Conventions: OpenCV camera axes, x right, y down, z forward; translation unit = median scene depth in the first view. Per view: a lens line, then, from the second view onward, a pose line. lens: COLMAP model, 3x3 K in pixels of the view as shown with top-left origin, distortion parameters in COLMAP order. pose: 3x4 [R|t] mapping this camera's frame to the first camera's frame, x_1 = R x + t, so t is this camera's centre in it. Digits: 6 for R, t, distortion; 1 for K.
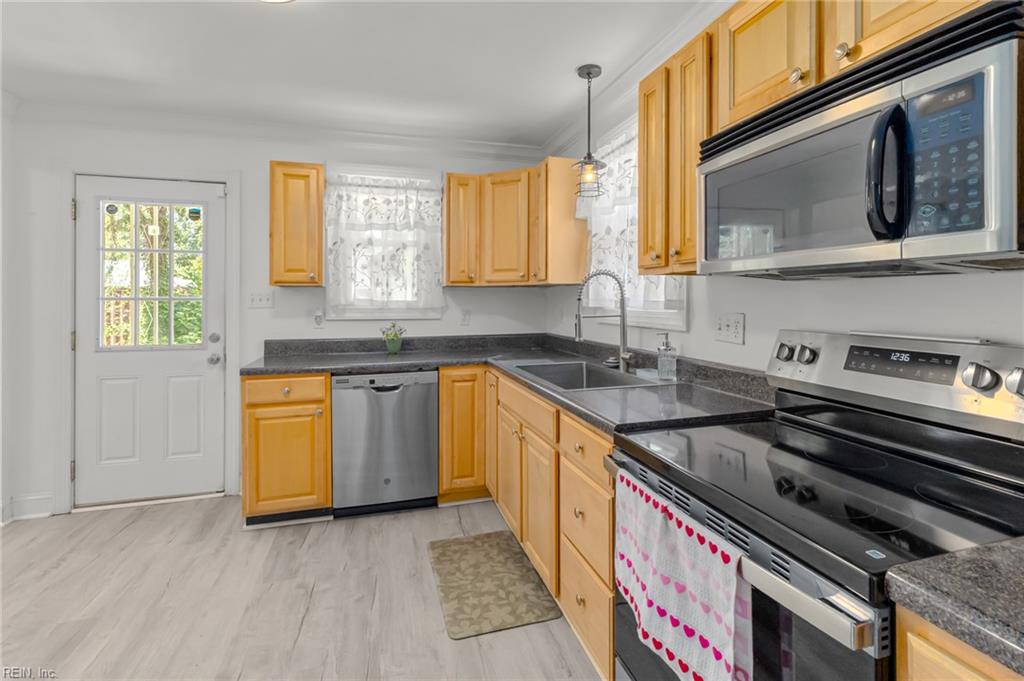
lens RADIAL K [[482.9, 0, 518.3], [0, 482.9, 299.7], [0, 0, 1]] dist [0.002825, -0.000869]
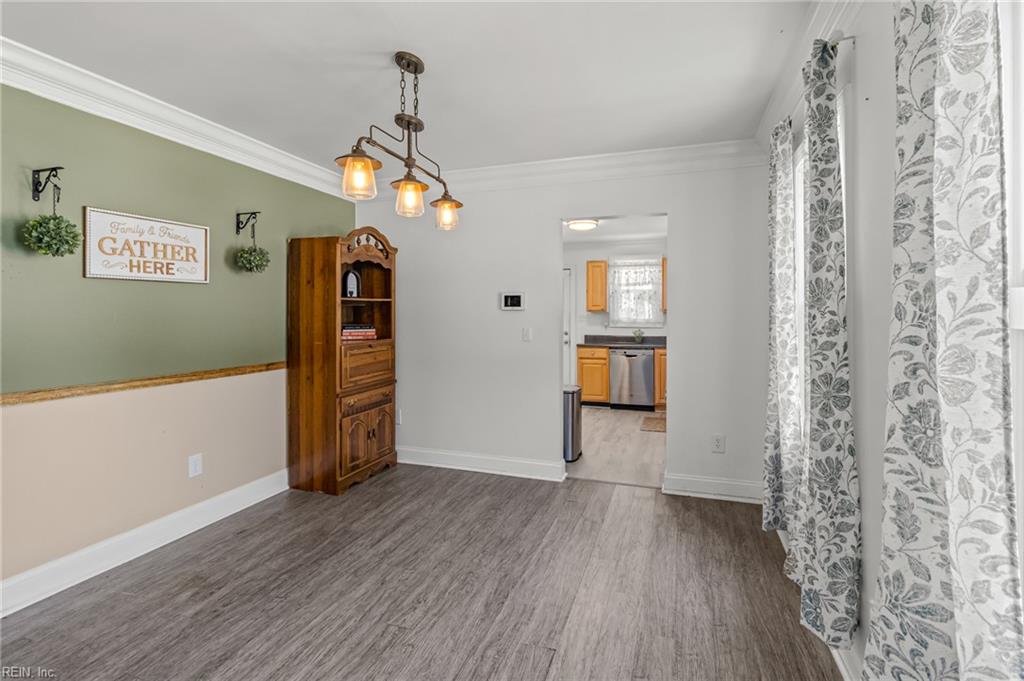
lens RADIAL K [[482.9, 0, 512.9], [0, 482.9, 310.3], [0, 0, 1]] dist [0.002825, -0.000869]
pose [[0.812797, -0.004798, -0.582527, 0.611925], [-0.000887, 0.999955, -0.009474, -0.015427], [0.582546, 0.008217, 0.812756, -1.215617]]
